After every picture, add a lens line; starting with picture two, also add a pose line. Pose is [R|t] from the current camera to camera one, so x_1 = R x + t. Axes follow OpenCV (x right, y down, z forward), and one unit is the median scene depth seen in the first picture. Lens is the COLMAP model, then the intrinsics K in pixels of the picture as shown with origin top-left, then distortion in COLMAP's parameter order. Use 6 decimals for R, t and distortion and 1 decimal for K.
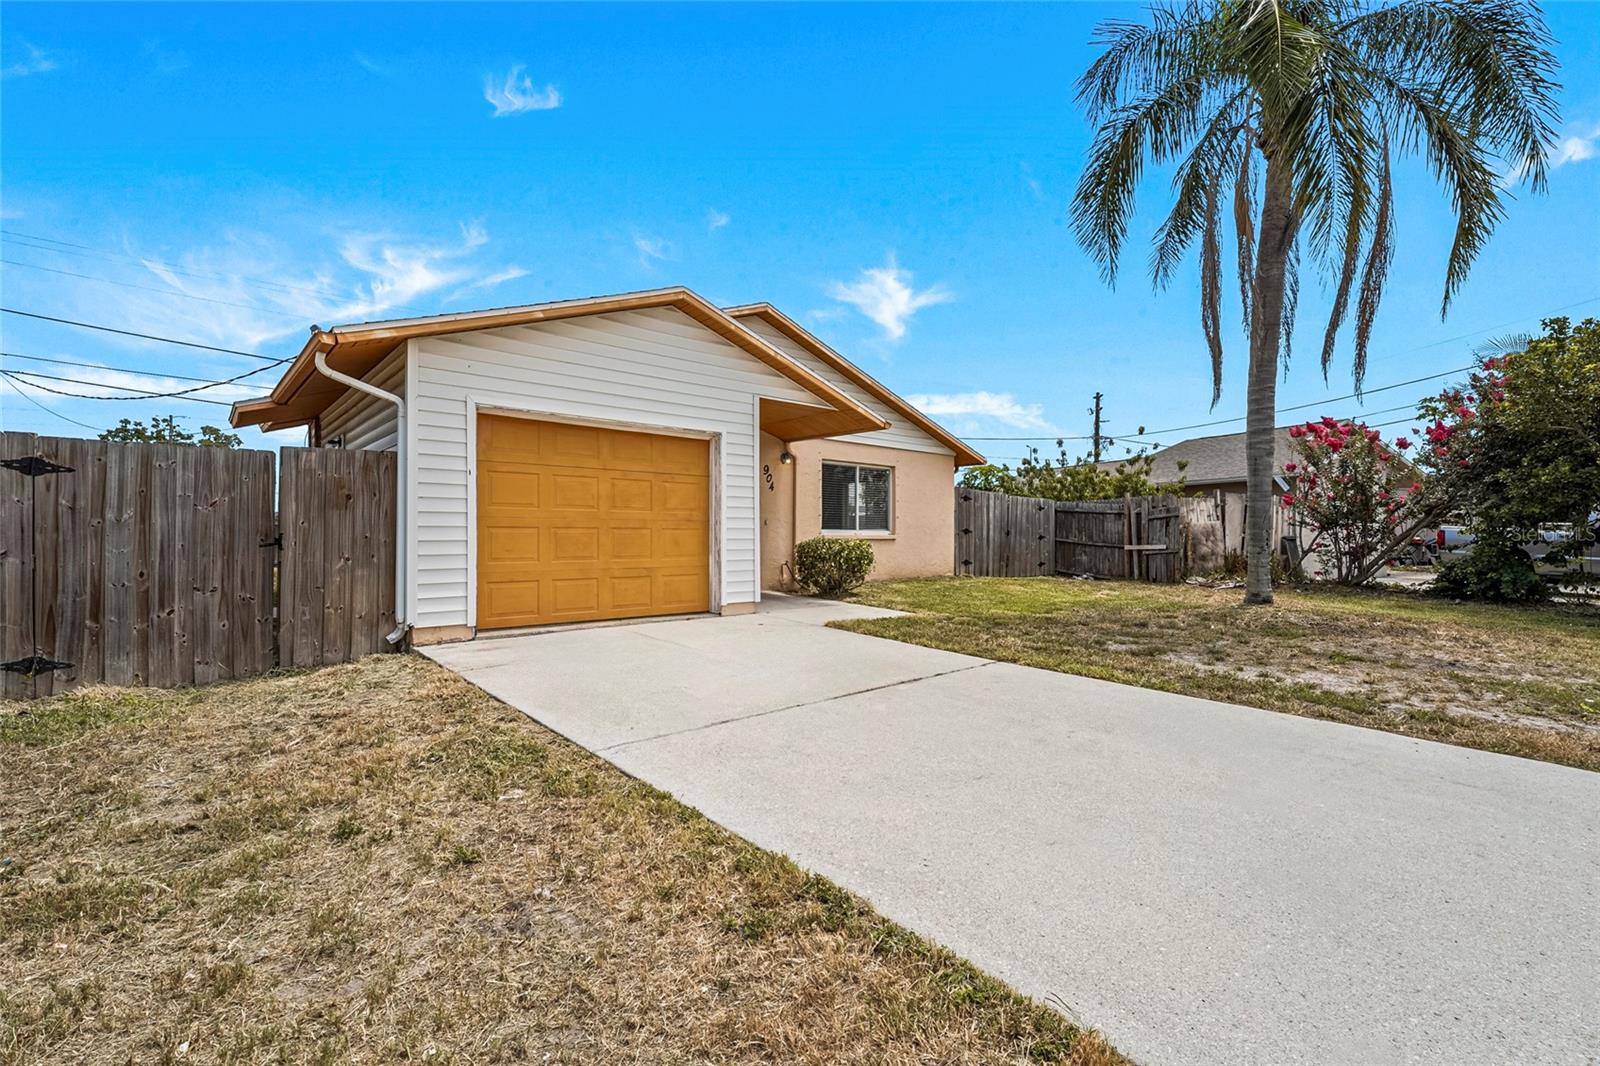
lens RADIAL K [[699.2, 0, 799.6], [0, 699.2, 540.5], [0, 0, 1]] dist [-0.000685, -0.000070]
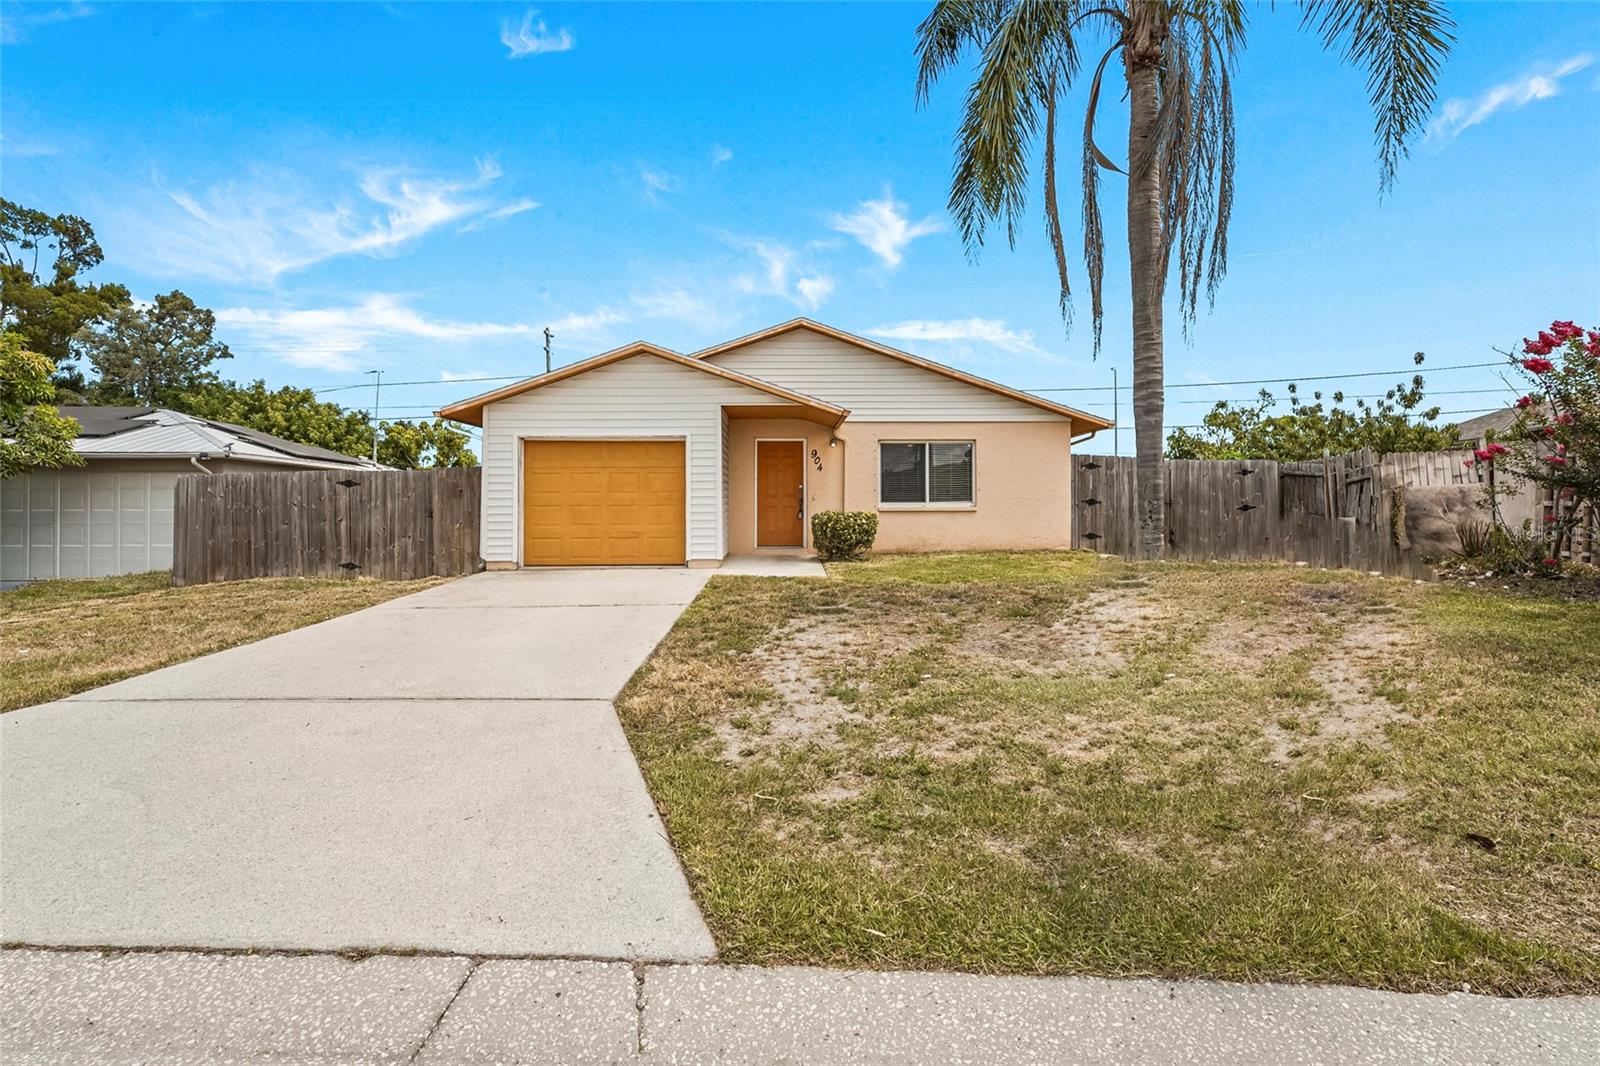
lens RADIAL K [[716.7, 0, 801.7], [0, 716.7, 499.1], [0, 0, 1]] dist [-0.001596, 0.000122]
pose [[0.766537, -0.012031, -0.642088, 1.026470], [0.002473, 0.999872, -0.015782, -0.005410], [0.642196, 0.010510, 0.766469, 0.060498]]
